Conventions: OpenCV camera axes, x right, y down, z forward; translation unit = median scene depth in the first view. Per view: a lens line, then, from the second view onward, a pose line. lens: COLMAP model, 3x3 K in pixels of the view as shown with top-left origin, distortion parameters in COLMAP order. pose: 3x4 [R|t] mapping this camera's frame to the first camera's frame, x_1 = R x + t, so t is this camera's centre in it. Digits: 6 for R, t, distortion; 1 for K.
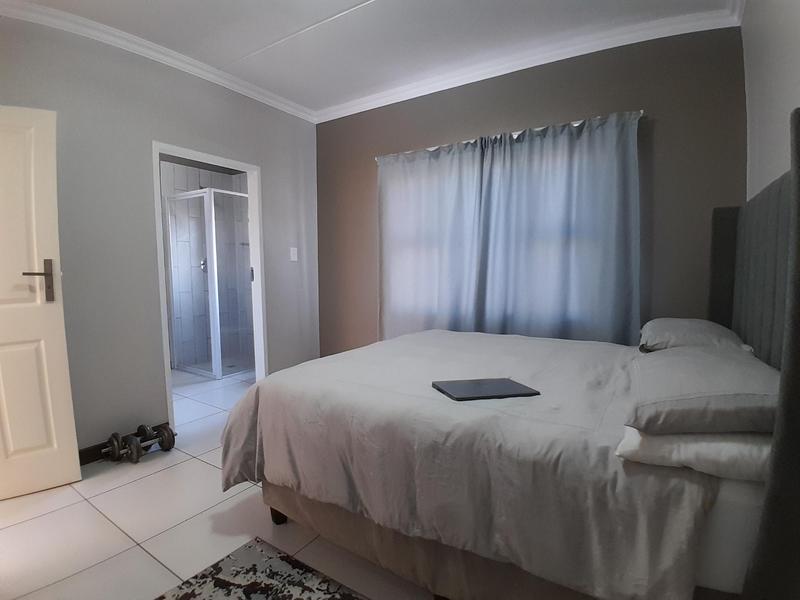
lens RADIAL K [[394.6, 0, 409.3], [0, 394.6, 303.4], [0, 0, 1]] dist [-0.001635, -0.041338]
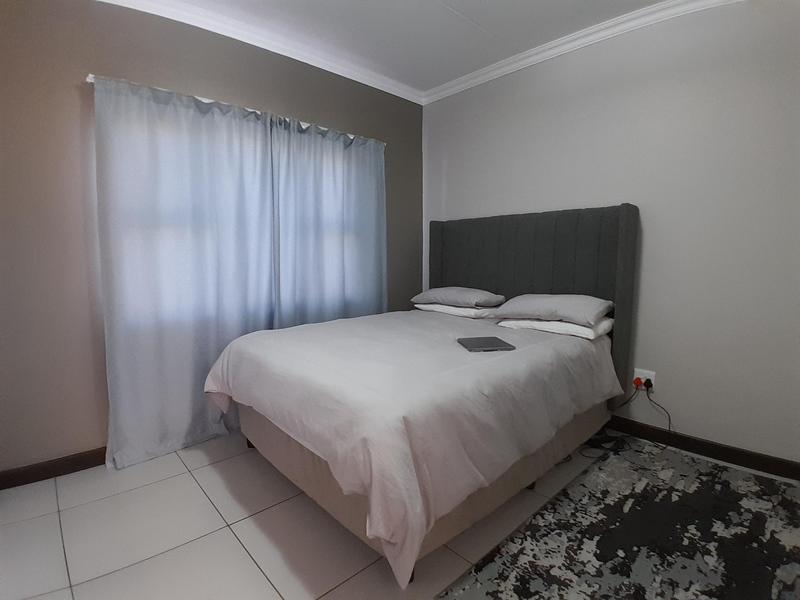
lens RADIAL K [[394.6, 0, 409.3], [0, 394.6, 303.4], [0, 0, 1]] dist [-0.001635, -0.041338]
pose [[0.251584, -0.107185, 0.961882, -0.694545], [0.083134, 0.992569, 0.088861, -0.042083], [-0.964258, 0.057609, 0.258625, 0.513823]]
